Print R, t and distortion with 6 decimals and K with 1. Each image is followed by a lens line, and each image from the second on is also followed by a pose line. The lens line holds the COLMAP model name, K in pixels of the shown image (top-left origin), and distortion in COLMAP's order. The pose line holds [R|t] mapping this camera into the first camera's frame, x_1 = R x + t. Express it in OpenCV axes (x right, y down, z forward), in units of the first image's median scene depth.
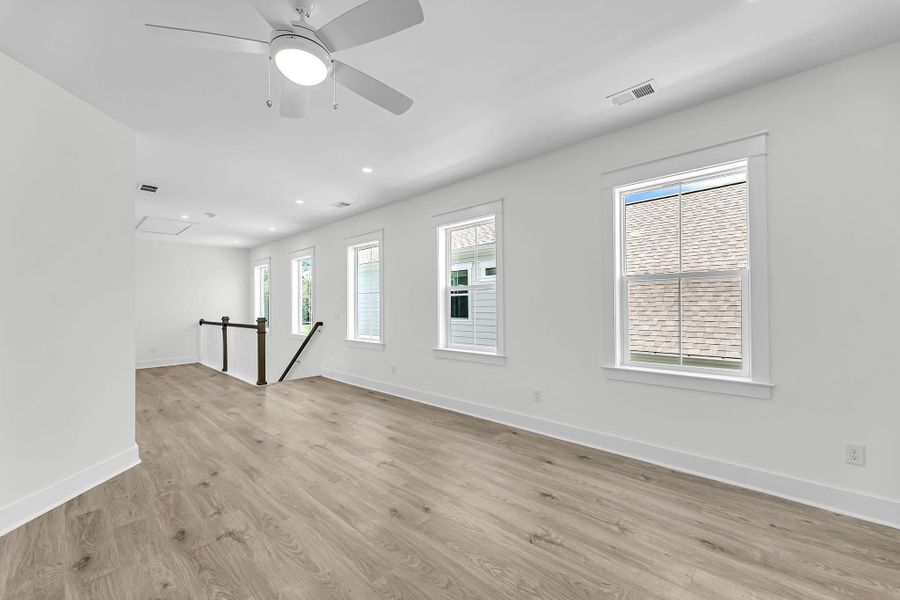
lens RADIAL K [[367.3, 0, 450.0], [0, 367.3, 302.7], [0, 0, 1]] dist [-0.001608, -0.000013]
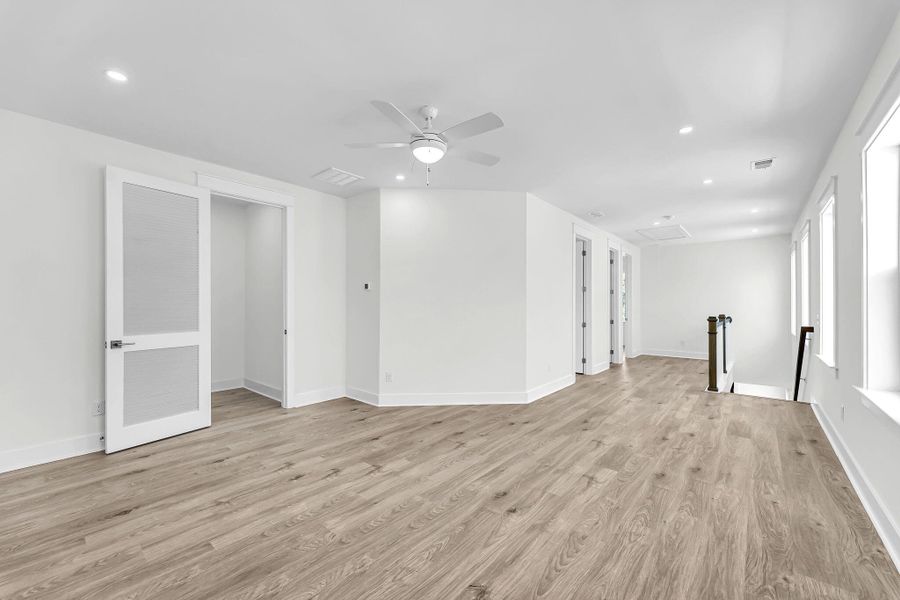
lens RADIAL K [[367.3, 0, 449.5], [0, 367.3, 303.2], [0, 0, 1]] dist [-0.001608, -0.000013]
pose [[0.023747, 0.003402, -0.999712, 0.662639], [0.008695, 0.999956, 0.003609, -0.001168], [0.999680, -0.008778, 0.023716, 0.584892]]
